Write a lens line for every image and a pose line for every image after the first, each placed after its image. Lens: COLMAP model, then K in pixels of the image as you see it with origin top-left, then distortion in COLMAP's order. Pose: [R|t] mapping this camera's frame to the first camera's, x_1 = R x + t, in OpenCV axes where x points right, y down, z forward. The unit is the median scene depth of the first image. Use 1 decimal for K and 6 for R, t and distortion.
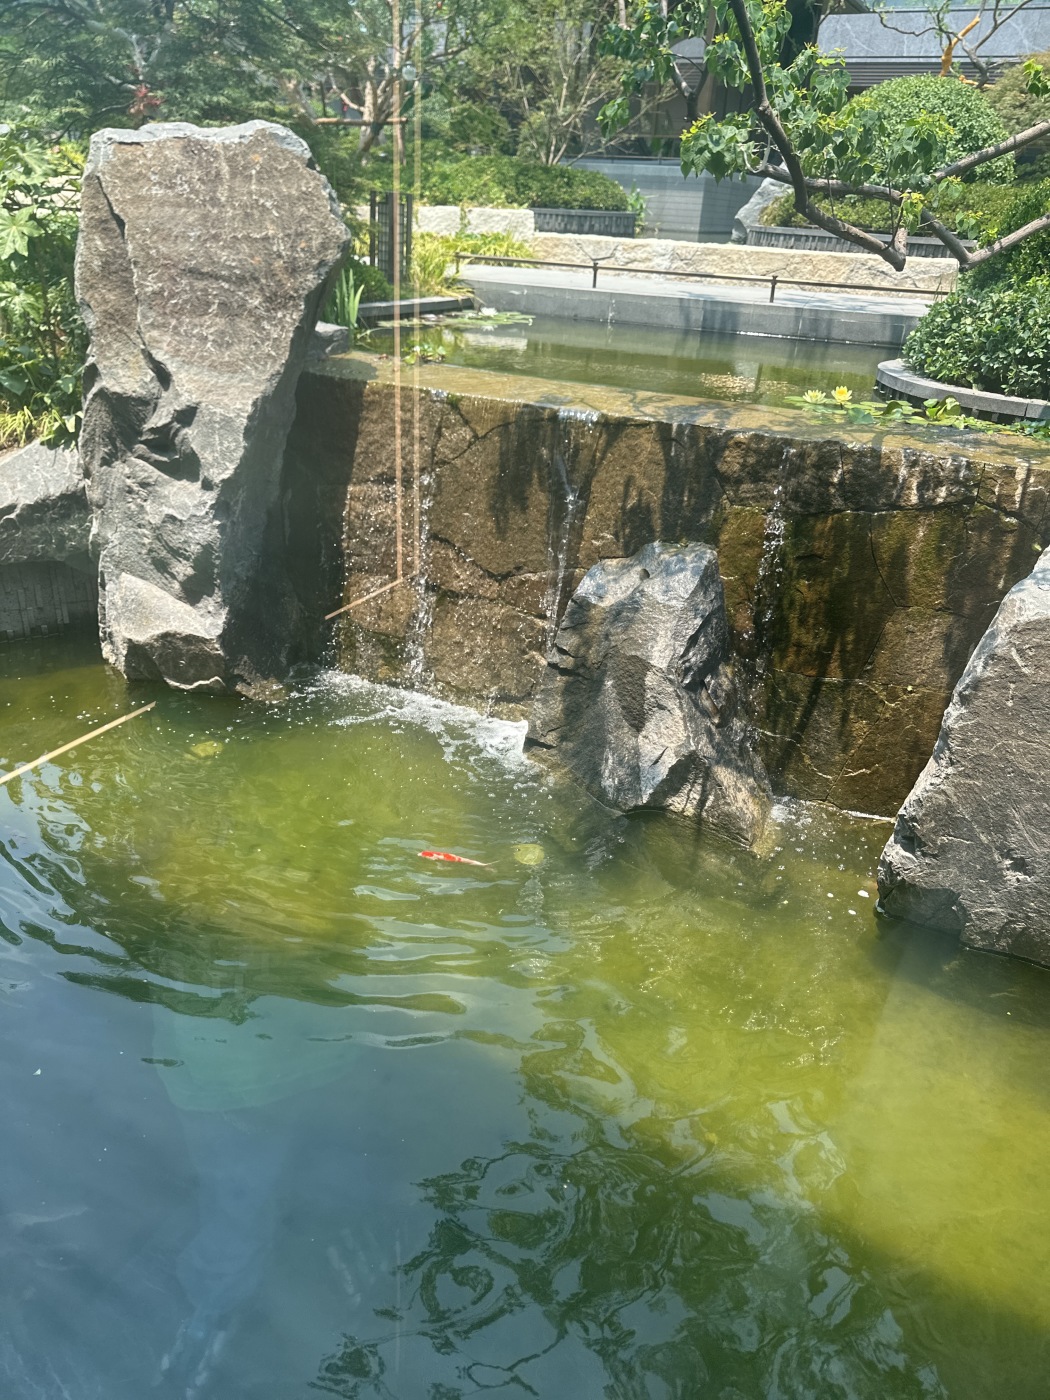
lens RADIAL K [[994.3, 0, 475.4], [0, 994.3, 763.2], [0, 0, 1]] dist [0.001744, -0.000504]
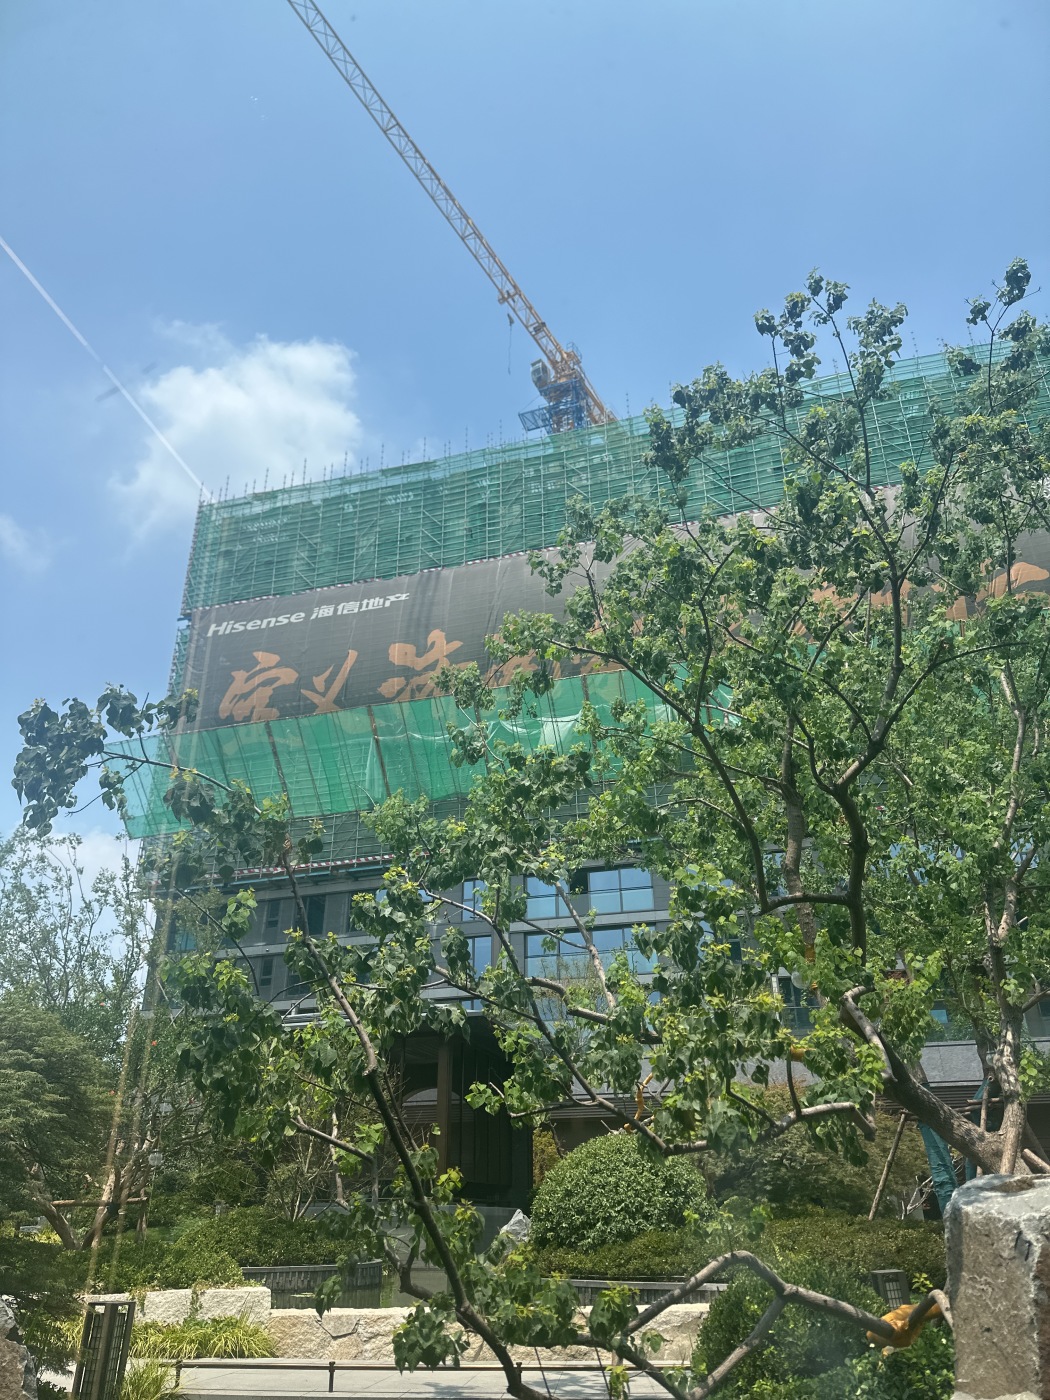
lens RADIAL K [[1022.3, 0, 522.6], [0, 1022.3, 710.6], [0, 0, 1]] dist [0.027211, -0.002741]
pose [[0.968550, 0.070794, 0.238536, 0.024920], [0.148539, 0.604594, -0.782561, -0.114022], [-0.199618, 0.793382, 0.575064, -0.121244]]
